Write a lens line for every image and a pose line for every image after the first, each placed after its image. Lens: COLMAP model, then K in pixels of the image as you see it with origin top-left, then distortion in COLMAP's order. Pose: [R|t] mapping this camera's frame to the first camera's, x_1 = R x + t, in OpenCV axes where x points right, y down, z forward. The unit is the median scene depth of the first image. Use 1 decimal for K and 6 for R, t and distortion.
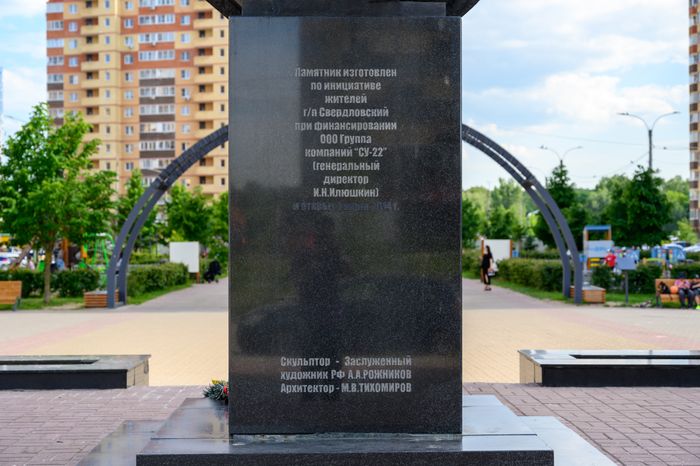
lens RADIAL K [[1172.2, 0, 350.0], [0, 1172.2, 233.0], [0, 0, 1]] dist [0.019329, 0.040630]
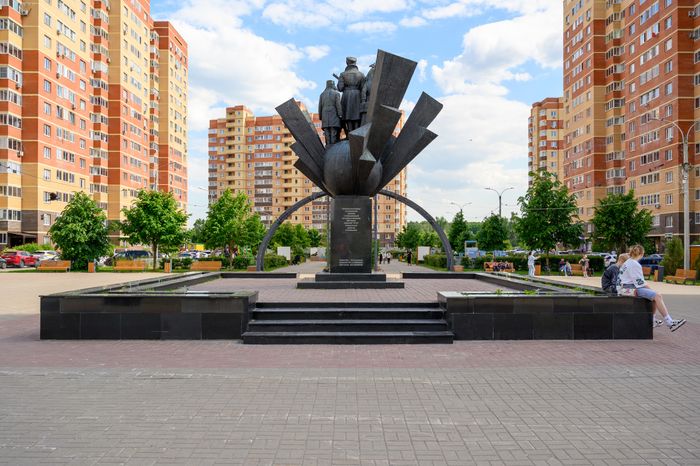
lens RADIAL K [[647.1, 0, 350.0], [0, 647.1, 233.0], [0, 0, 1]] dist [0.000461, 0.000012]
pose [[0.999848, 0.006374, -0.016222, 0.001985], [-0.006685, 0.999793, -0.019220, 0.002000], [0.016096, 0.019326, 0.999684, -0.102330]]
